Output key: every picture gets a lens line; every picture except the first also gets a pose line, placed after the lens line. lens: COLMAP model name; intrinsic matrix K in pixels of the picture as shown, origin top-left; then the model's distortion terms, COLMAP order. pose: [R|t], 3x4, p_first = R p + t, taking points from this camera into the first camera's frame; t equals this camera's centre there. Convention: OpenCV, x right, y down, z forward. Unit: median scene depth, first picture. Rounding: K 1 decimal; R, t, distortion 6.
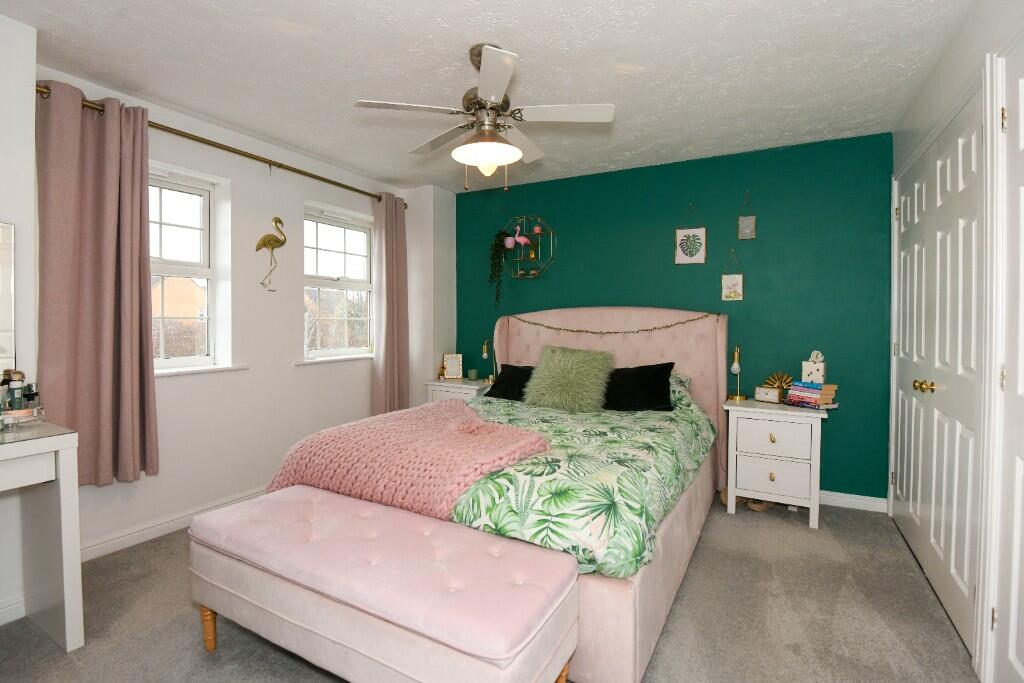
lens RADIAL K [[484.2, 0, 509.7], [0, 484.2, 317.9], [0, 0, 1]] dist [0.016967, -0.021810]
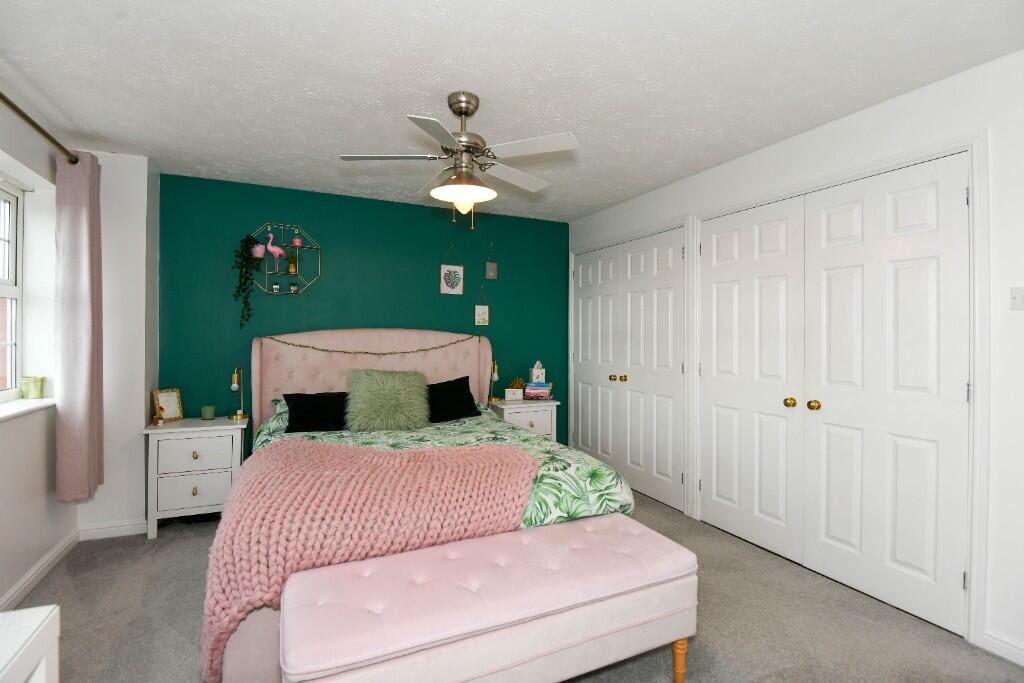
lens RADIAL K [[484.2, 0, 509.7], [0, 484.2, 317.9], [0, 0, 1]] dist [0.016967, -0.021810]
pose [[0.581980, 0.024043, 0.812848, -0.581776], [-0.003169, 0.999622, -0.027299, -0.021608], [-0.813197, 0.013312, 0.581836, 0.196596]]
